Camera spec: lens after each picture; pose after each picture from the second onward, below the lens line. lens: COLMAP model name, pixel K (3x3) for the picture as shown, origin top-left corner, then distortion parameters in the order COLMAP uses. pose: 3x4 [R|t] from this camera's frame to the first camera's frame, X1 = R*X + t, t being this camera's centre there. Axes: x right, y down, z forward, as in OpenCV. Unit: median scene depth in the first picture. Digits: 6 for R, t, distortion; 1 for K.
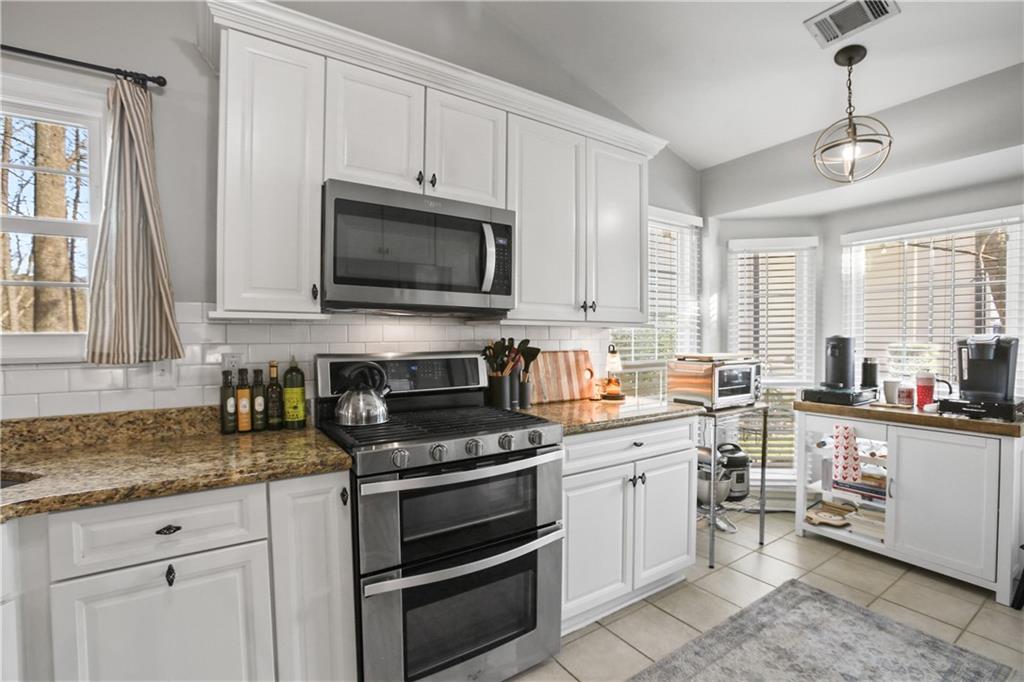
lens RADIAL K [[477.4, 0, 511.4], [0, 477.4, 341.1], [0, 0, 1]] dist [-0.031264, 0.000455]
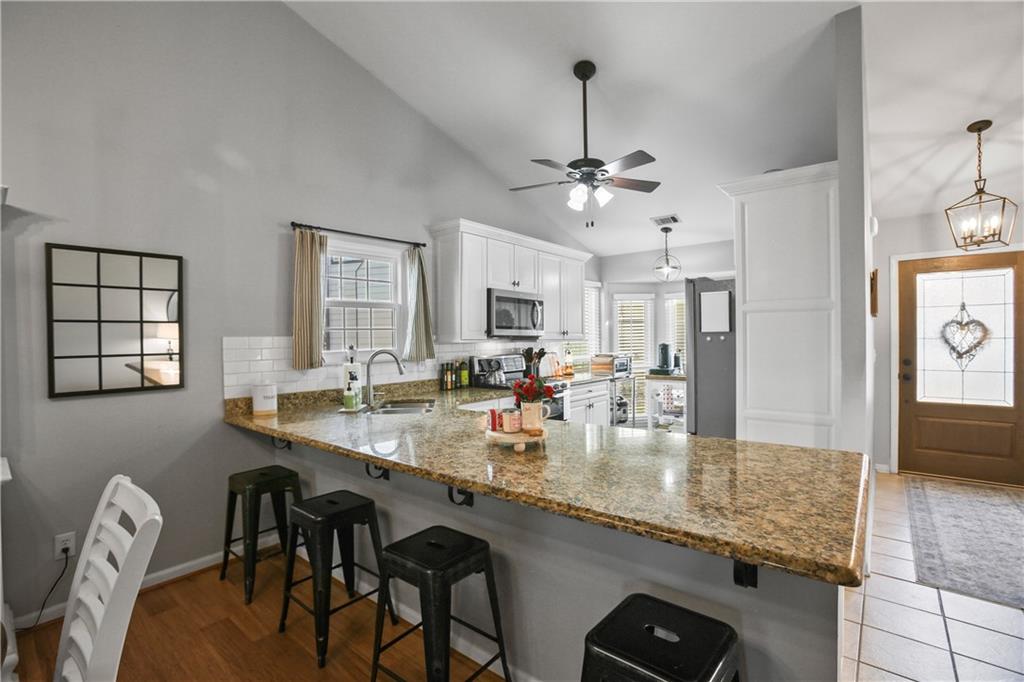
lens RADIAL K [[477.4, 0, 510.7], [0, 477.4, 339.4], [0, 0, 1]] dist [-0.031264, 0.000455]
pose [[0.959125, -0.012389, 0.282710, -0.674446], [0.015336, 0.999849, -0.008214, -0.026310], [-0.282566, 0.012214, 0.959170, -1.015143]]
